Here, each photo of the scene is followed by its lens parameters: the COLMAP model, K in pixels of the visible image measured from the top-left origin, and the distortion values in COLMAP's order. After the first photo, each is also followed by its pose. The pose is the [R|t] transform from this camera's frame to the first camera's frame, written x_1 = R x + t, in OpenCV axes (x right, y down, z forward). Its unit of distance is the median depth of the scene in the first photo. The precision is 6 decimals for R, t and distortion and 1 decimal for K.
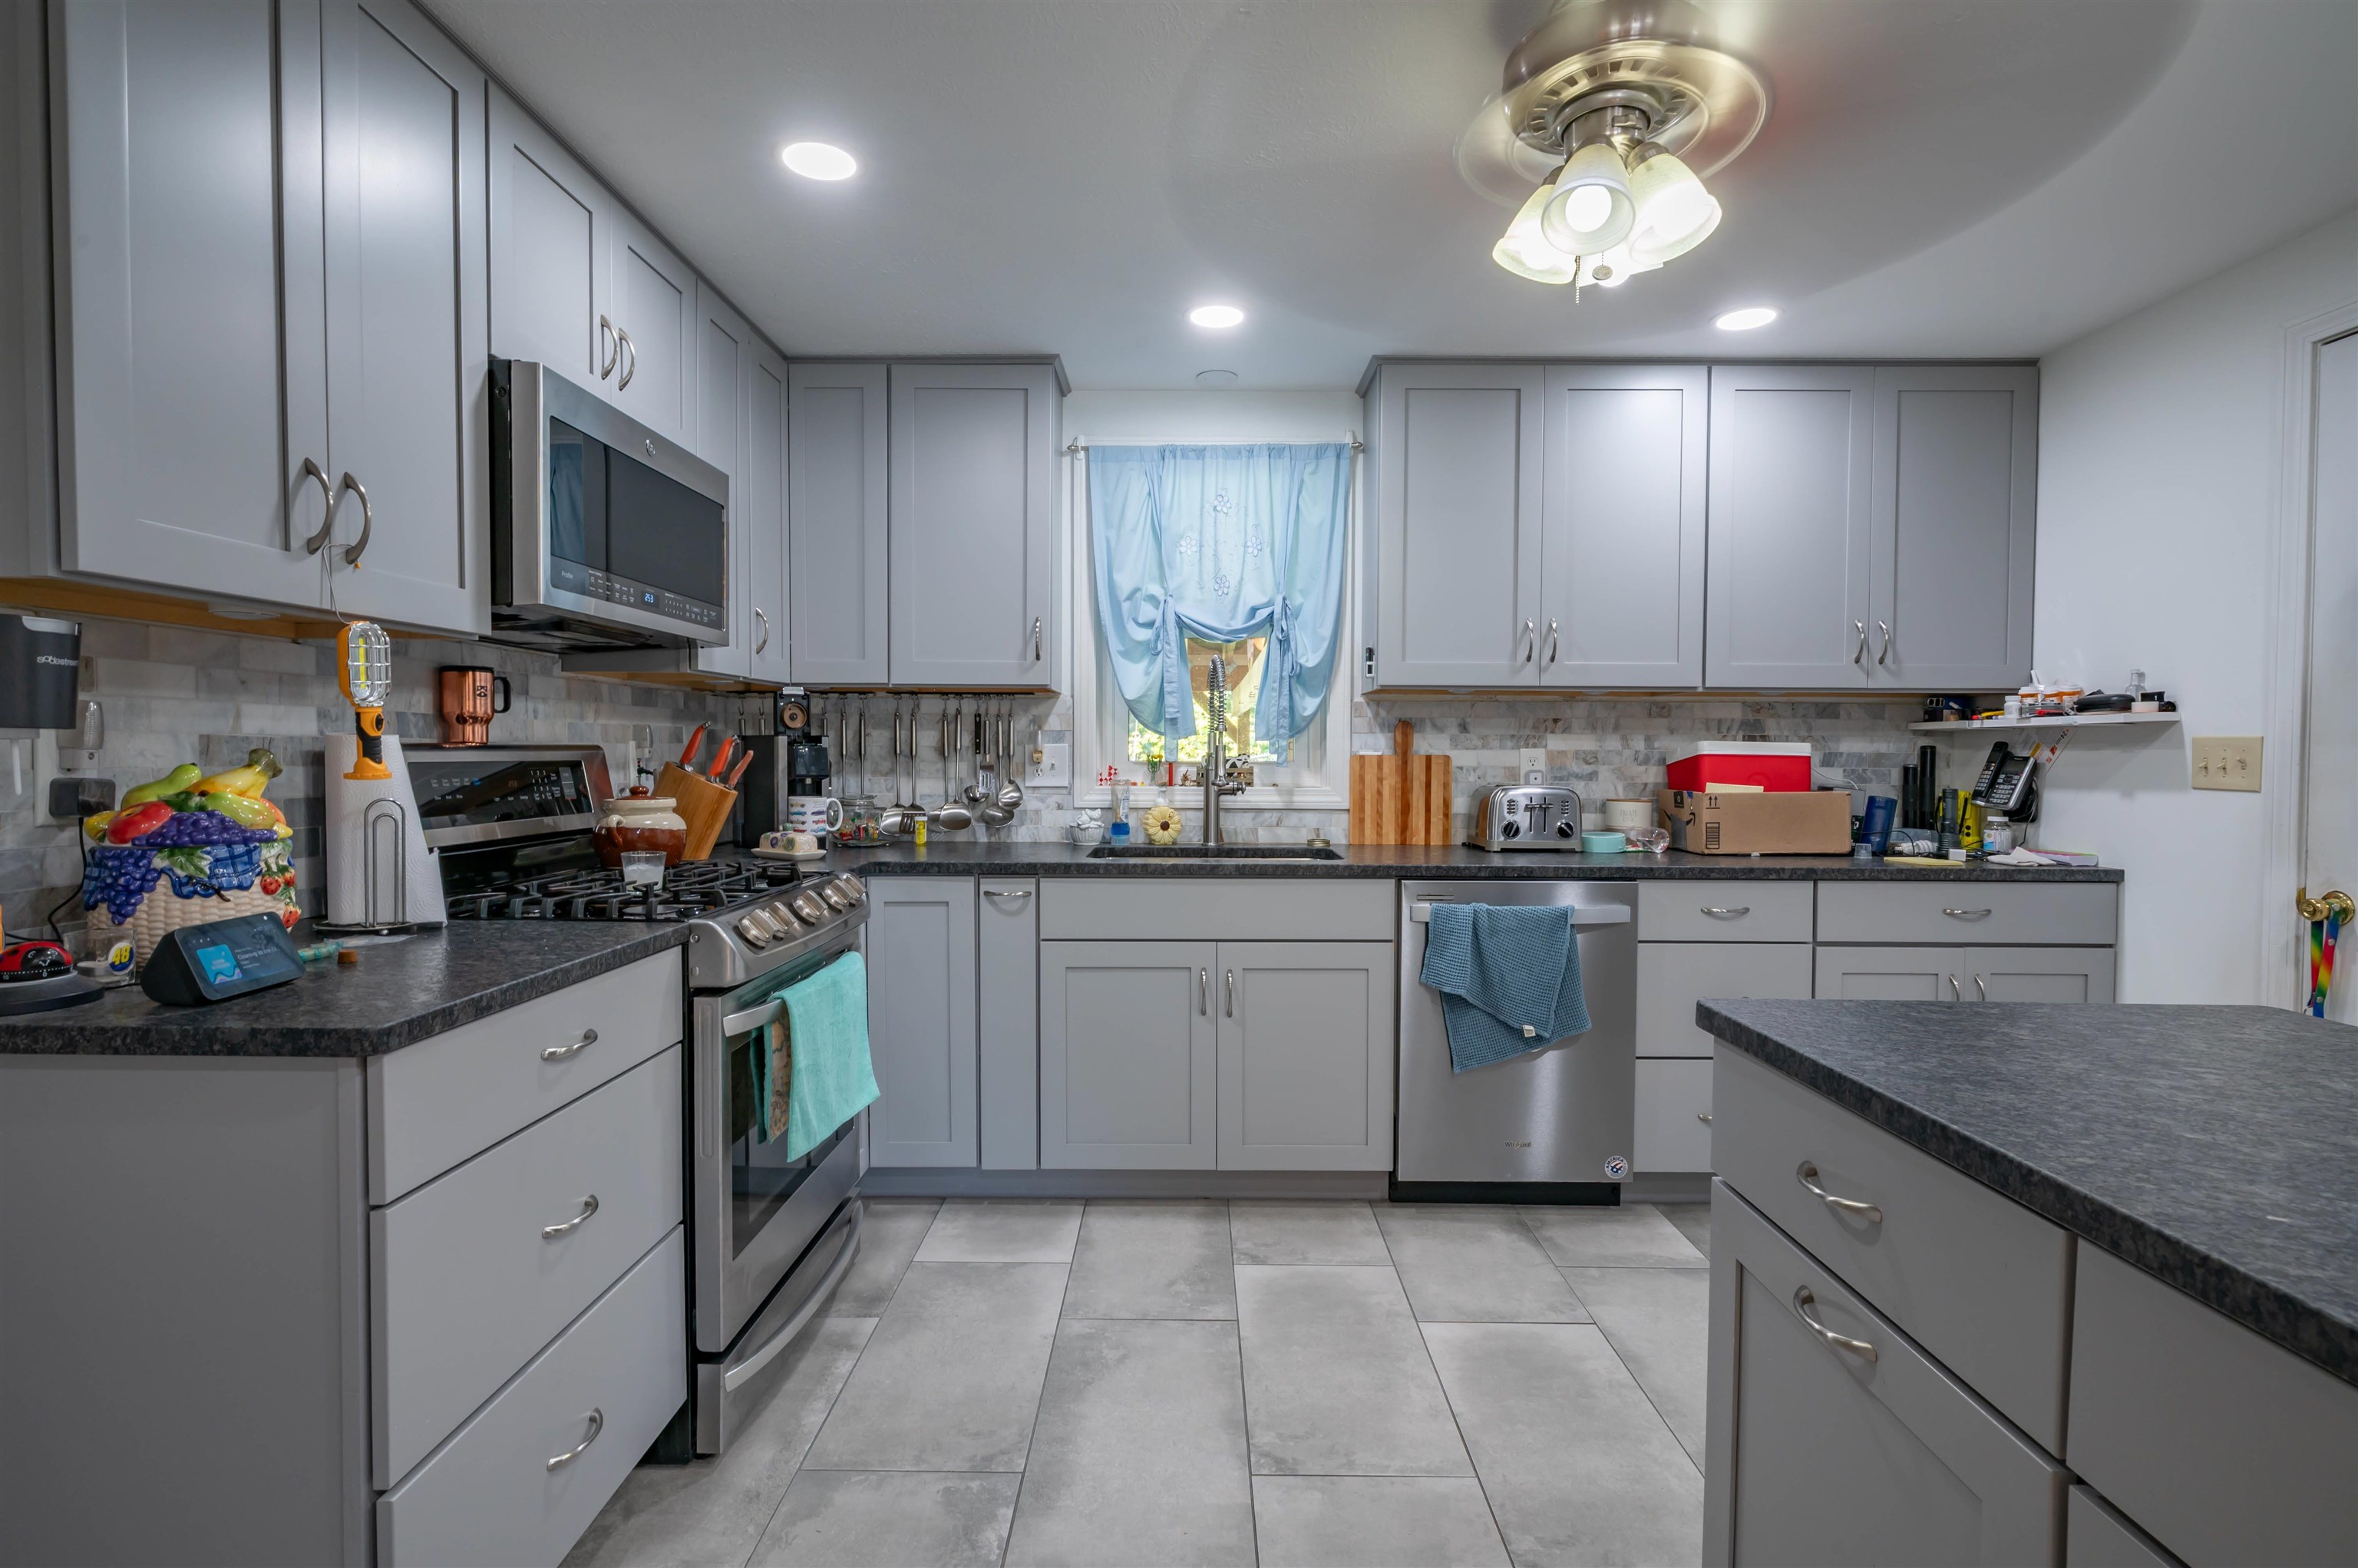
lens RADIAL K [[1172.7, 0, 1185.1], [0, 1172.7, 780.5], [0, 0, 1]] dist [-0.002900, 0.000870]
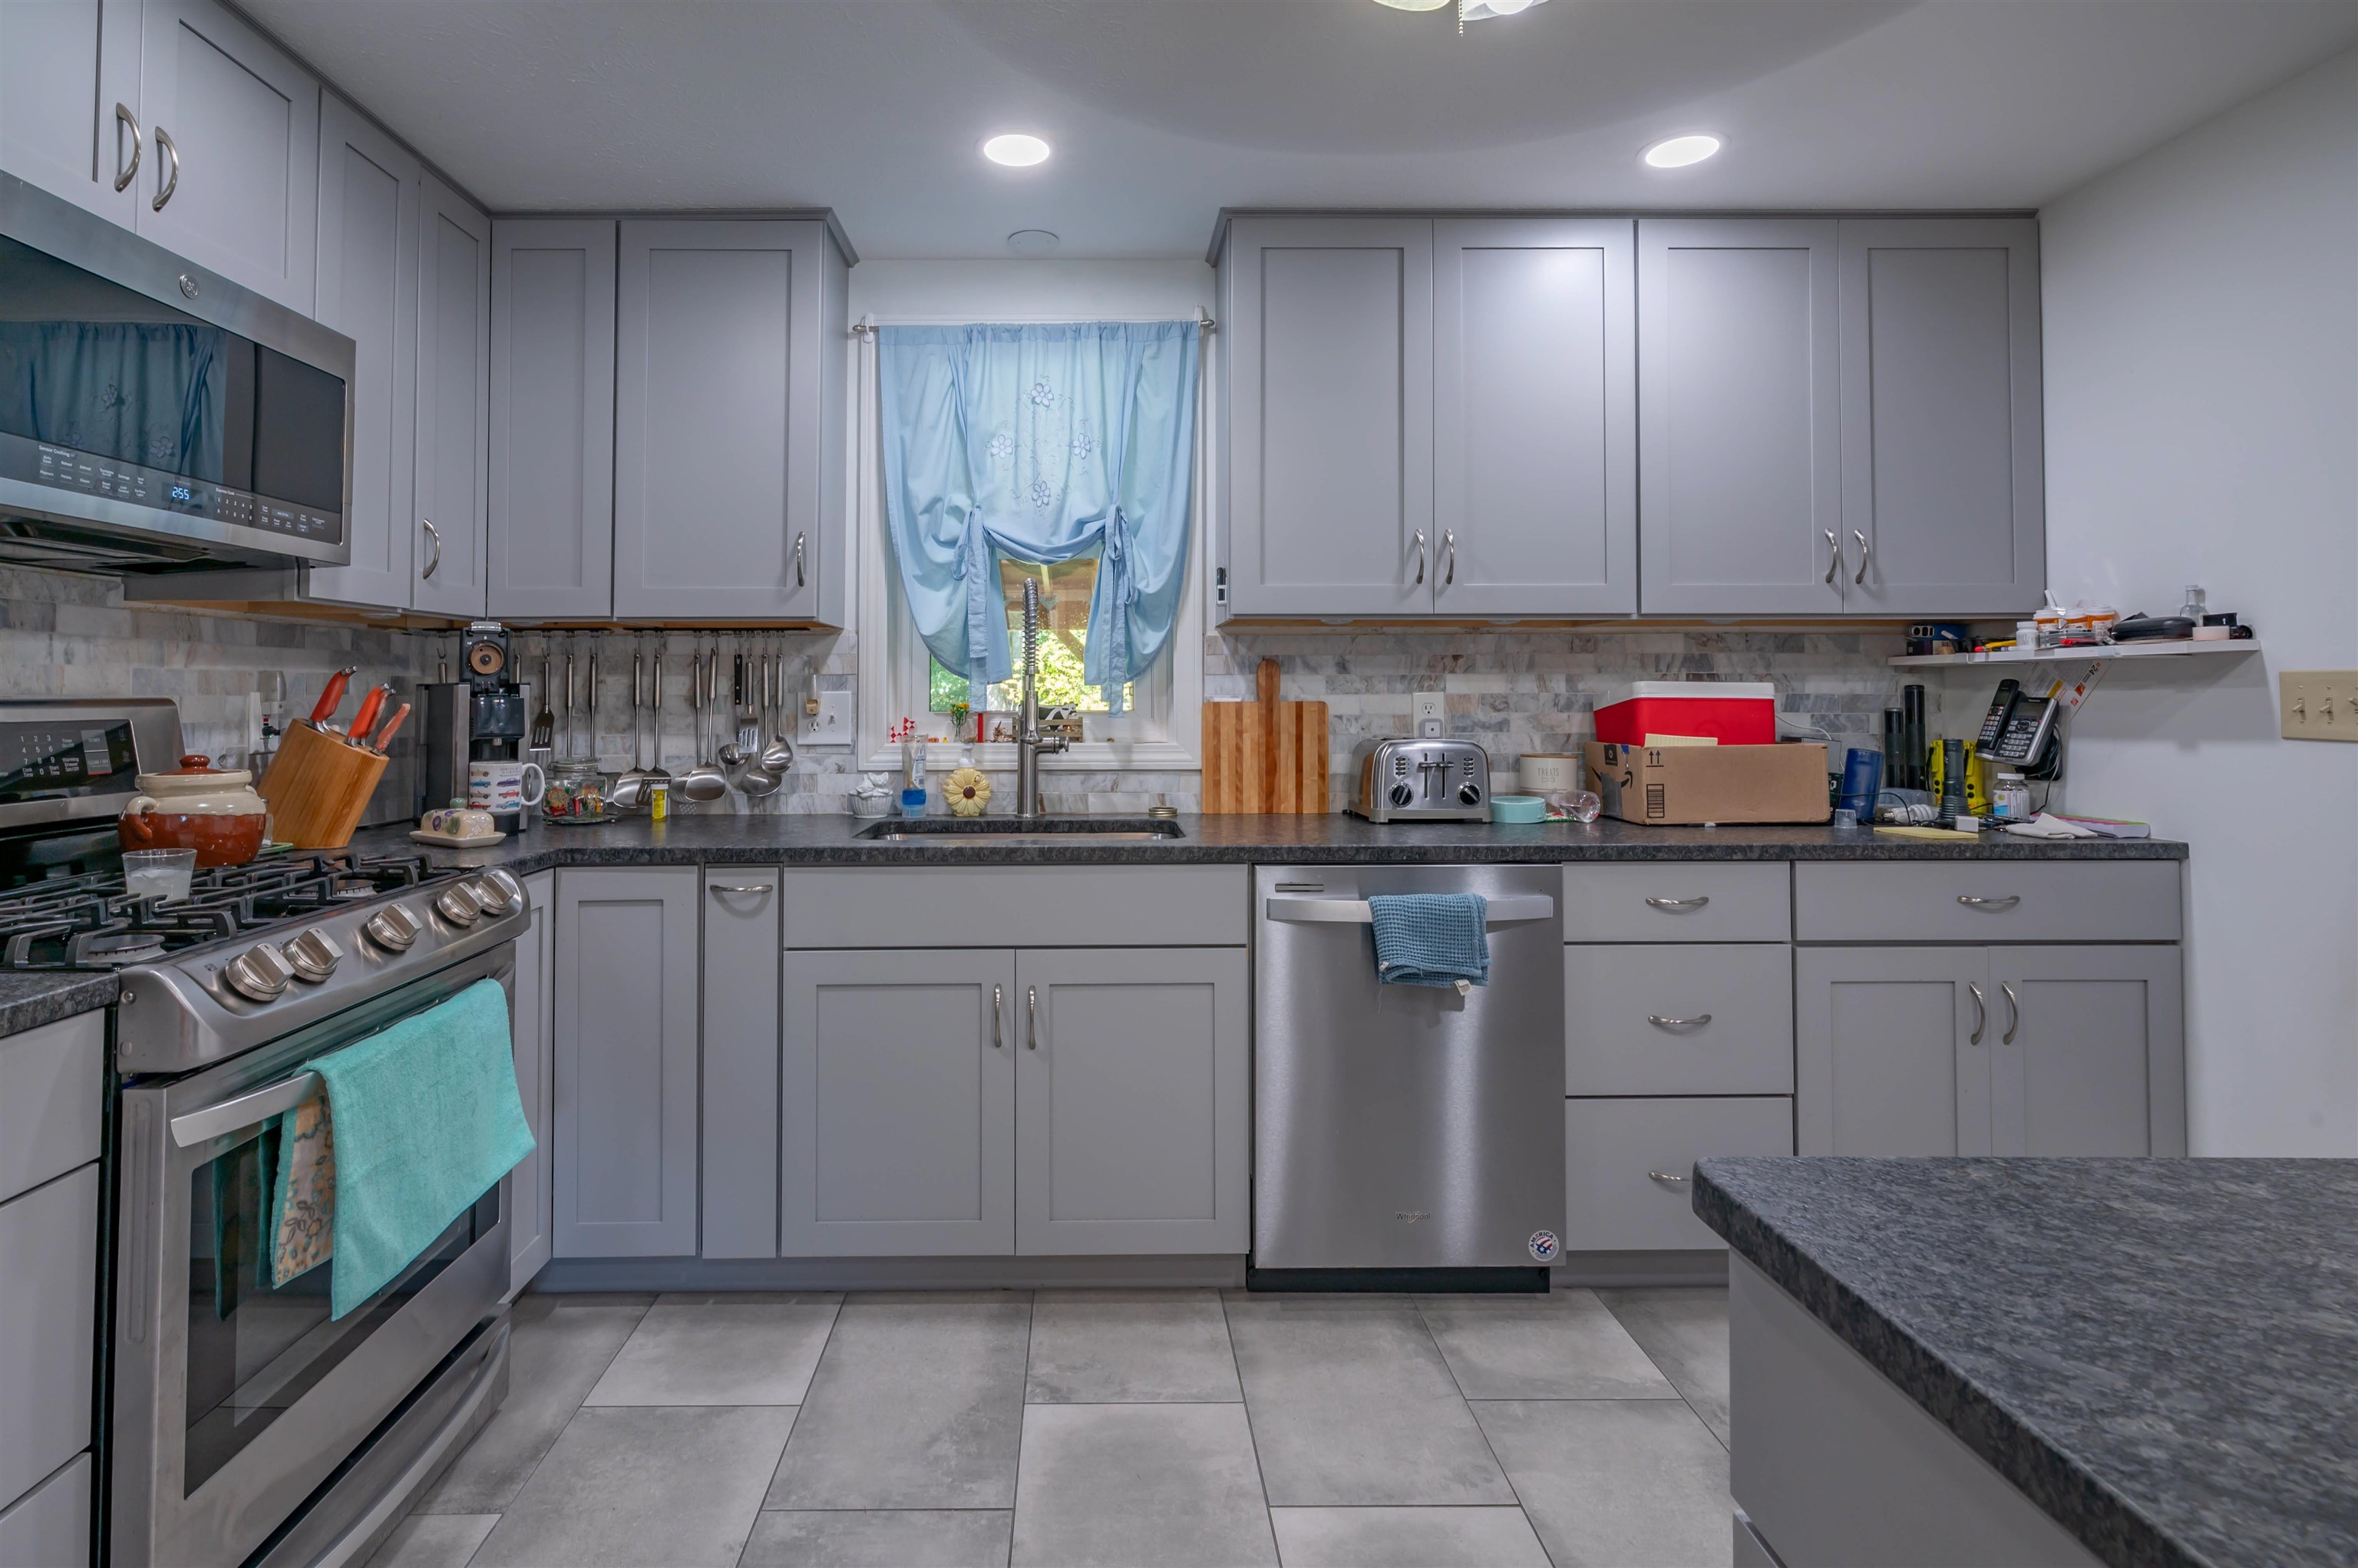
lens RADIAL K [[1172.7, 0, 1110.4], [0, 1172.7, 680.4], [0, 0, 1]] dist [-0.002900, 0.000870]
pose [[0.999924, -0.007745, 0.009566, 0.078916], [0.008100, 0.999256, -0.037703, -0.007727], [-0.009267, 0.037778, 0.999243, 0.219559]]
